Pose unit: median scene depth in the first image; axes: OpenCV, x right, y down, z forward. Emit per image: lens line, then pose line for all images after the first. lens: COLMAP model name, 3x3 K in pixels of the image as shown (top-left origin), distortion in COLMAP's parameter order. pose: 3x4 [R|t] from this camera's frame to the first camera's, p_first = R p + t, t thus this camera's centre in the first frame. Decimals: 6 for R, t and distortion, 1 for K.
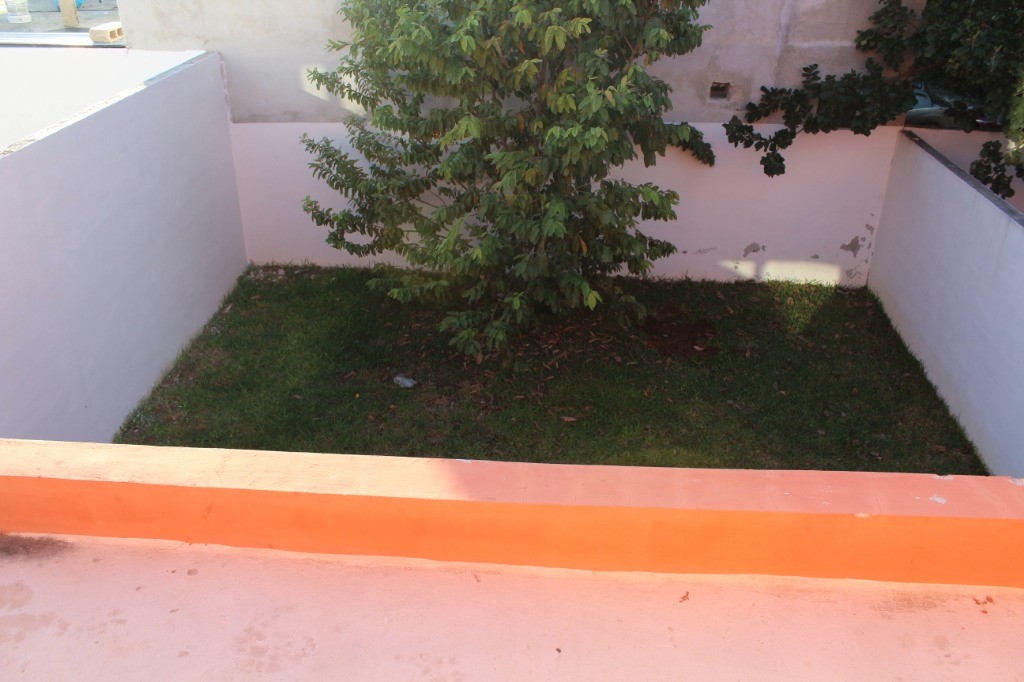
lens RADIAL K [[857.4, 0, 514.2], [0, 857.4, 336.4], [0, 0, 1]] dist [-0.110260, 0.005112]
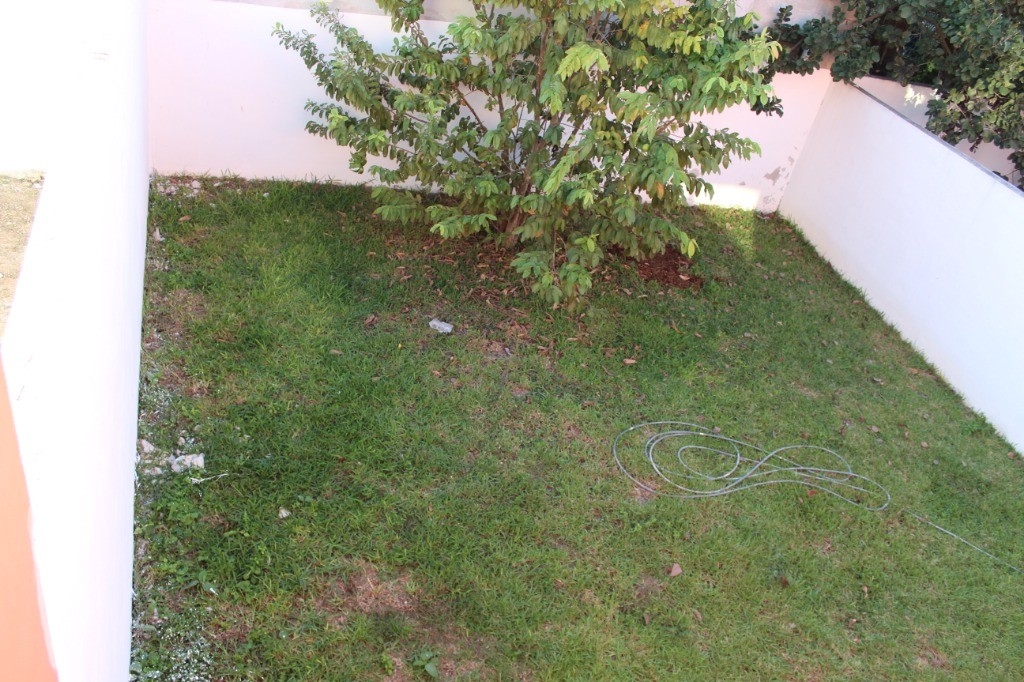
lens RADIAL K [[857.4, 0, 511.5], [0, 857.4, 347.2], [0, 0, 1]] dist [-0.110260, 0.005112]
pose [[0.911612, -0.054924, 0.407366, -0.386845], [-0.014230, 0.986222, 0.164815, -0.067899], [-0.410806, -0.156044, 0.898270, 0.136238]]
